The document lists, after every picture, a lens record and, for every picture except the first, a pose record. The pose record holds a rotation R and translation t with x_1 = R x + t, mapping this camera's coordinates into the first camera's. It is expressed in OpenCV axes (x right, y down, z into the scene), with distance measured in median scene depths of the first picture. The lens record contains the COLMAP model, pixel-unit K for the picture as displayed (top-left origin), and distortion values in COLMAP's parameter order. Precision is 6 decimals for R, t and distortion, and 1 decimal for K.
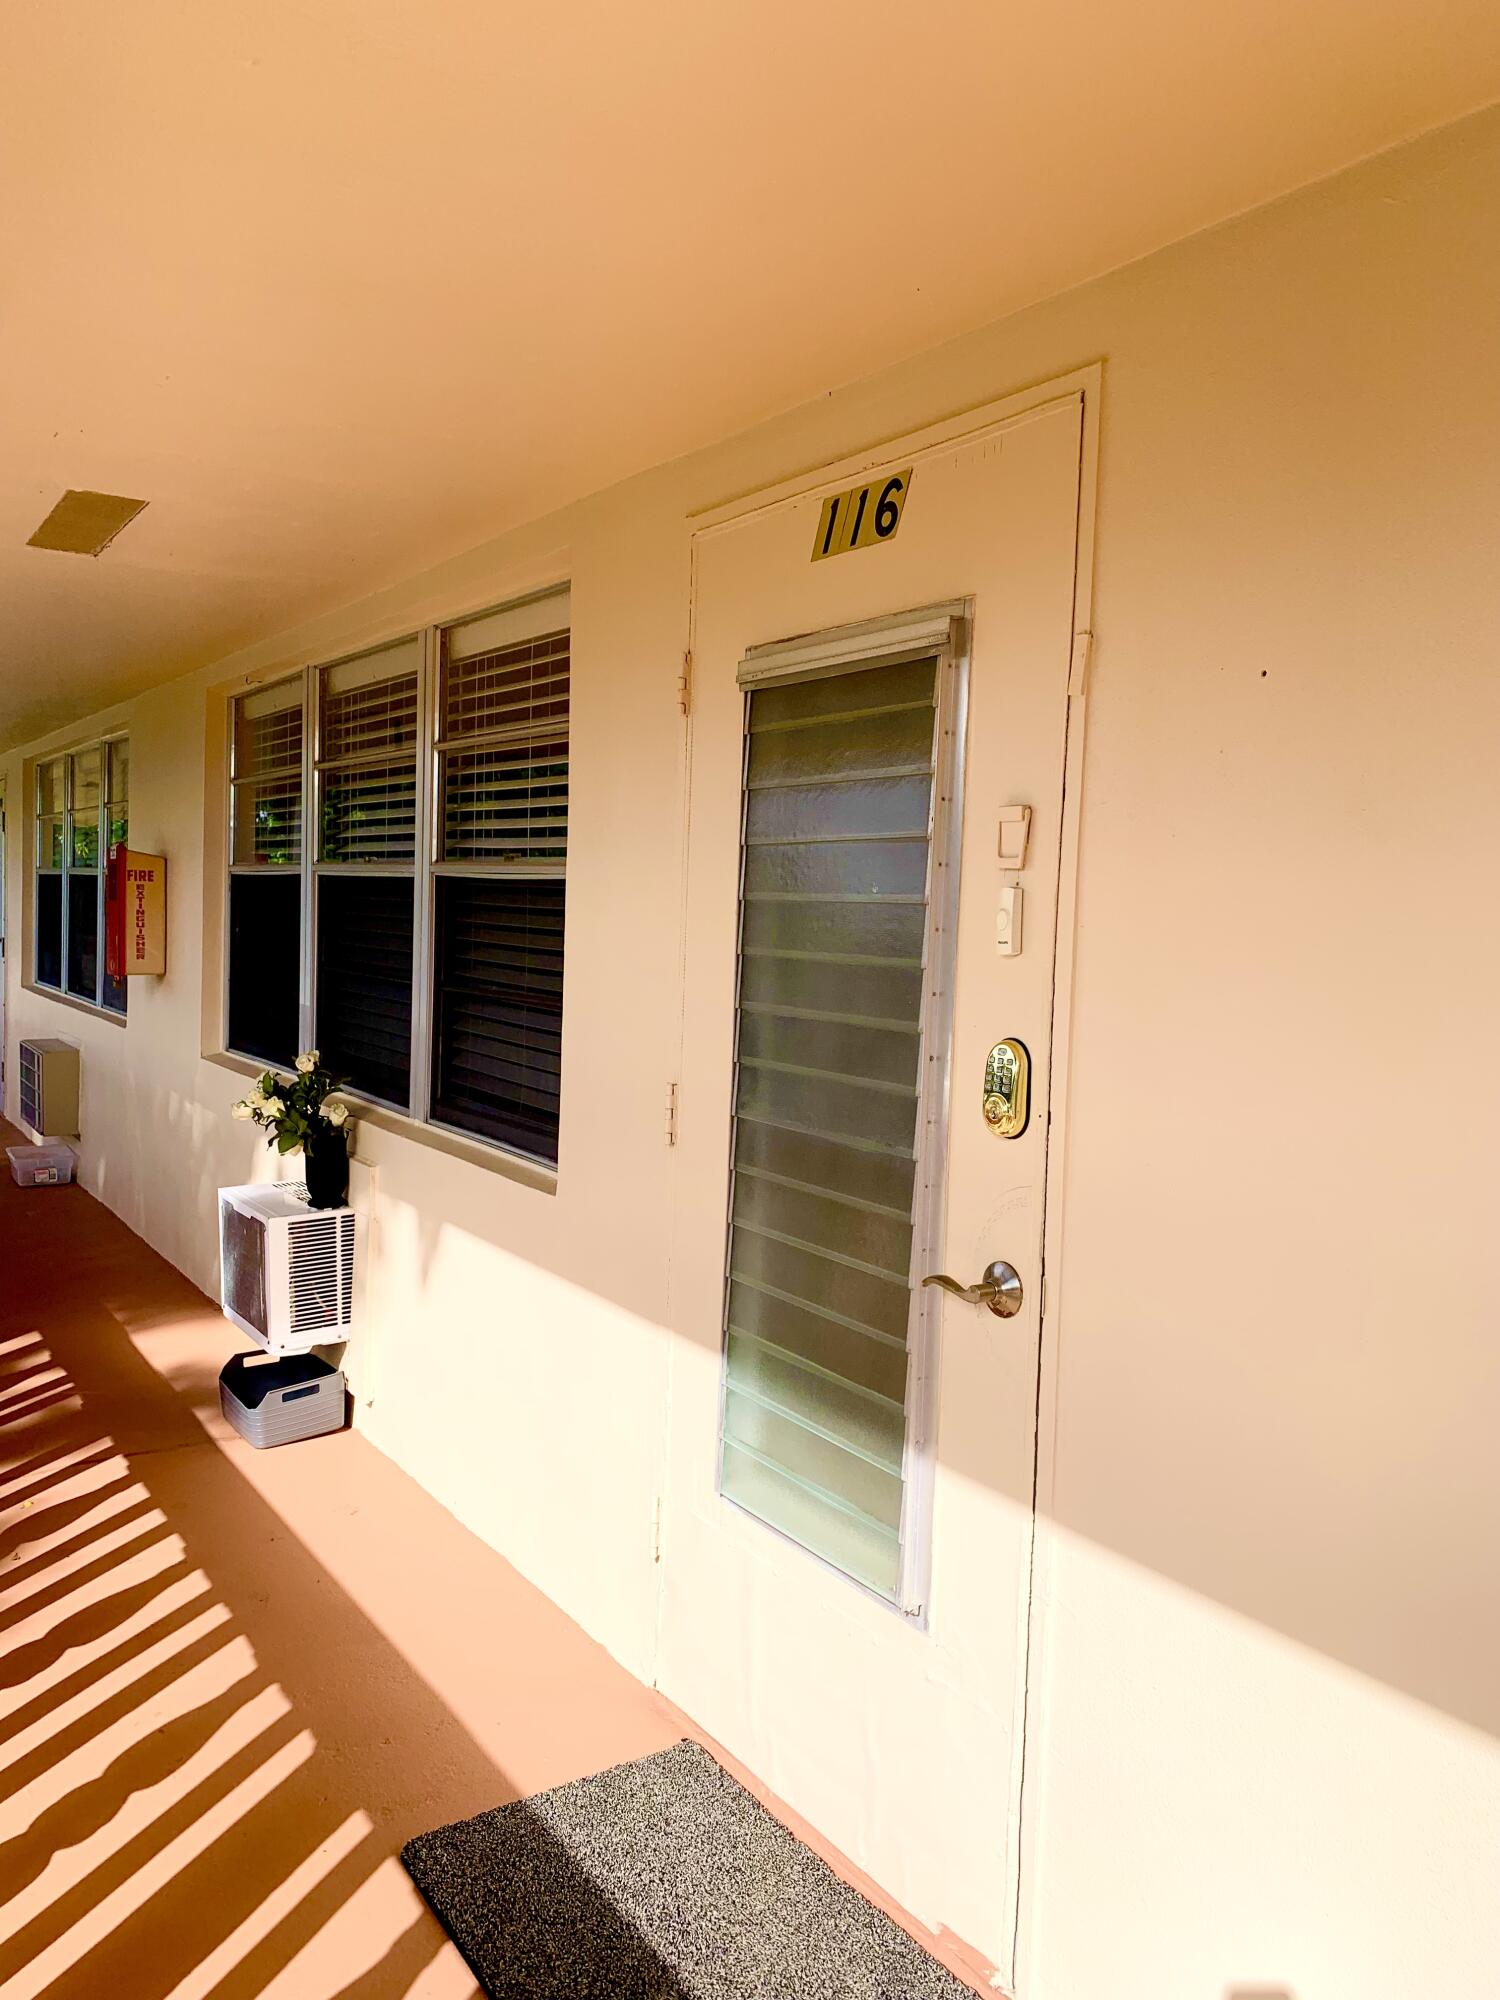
lens RADIAL K [[1513.1, 0, 757.9], [0, 1513.1, 1019.7], [0, 0, 1]] dist [0.084848, -0.170702]
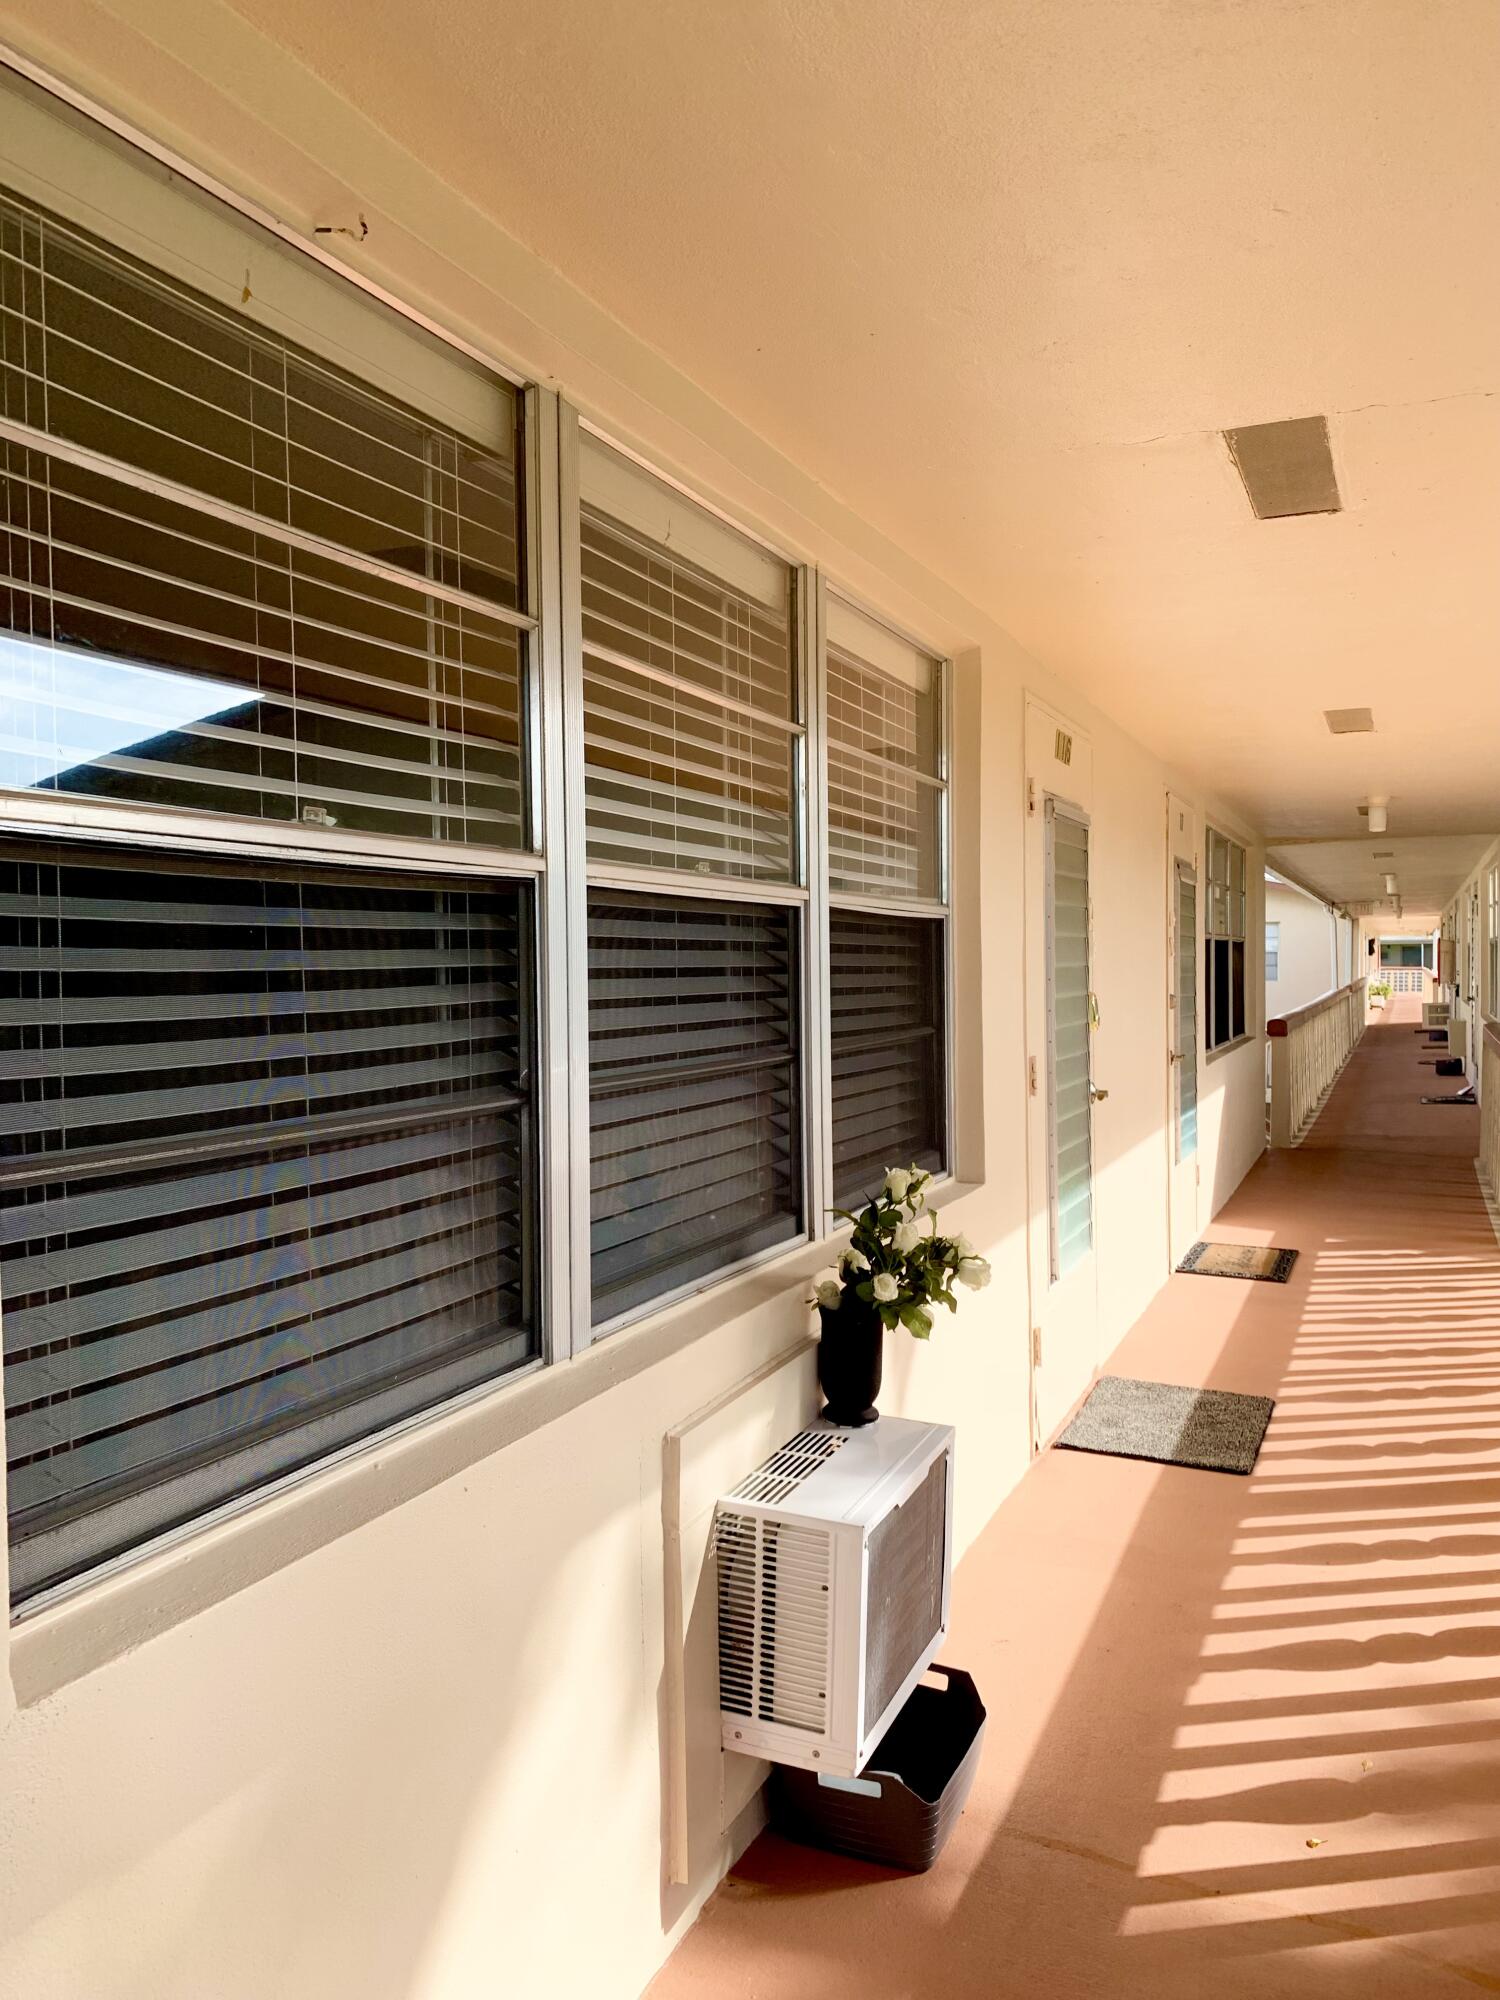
lens RADIAL K [[1513.1, 0, 757.9], [0, 1513.1, 1019.7], [0, 0, 1]] dist [0.084848, -0.170702]
pose [[-0.554114, -0.084411, 0.828150, -1.033257], [0.025282, 0.992680, 0.118097, -0.163206], [-0.832057, 0.086376, -0.547924, 1.836583]]
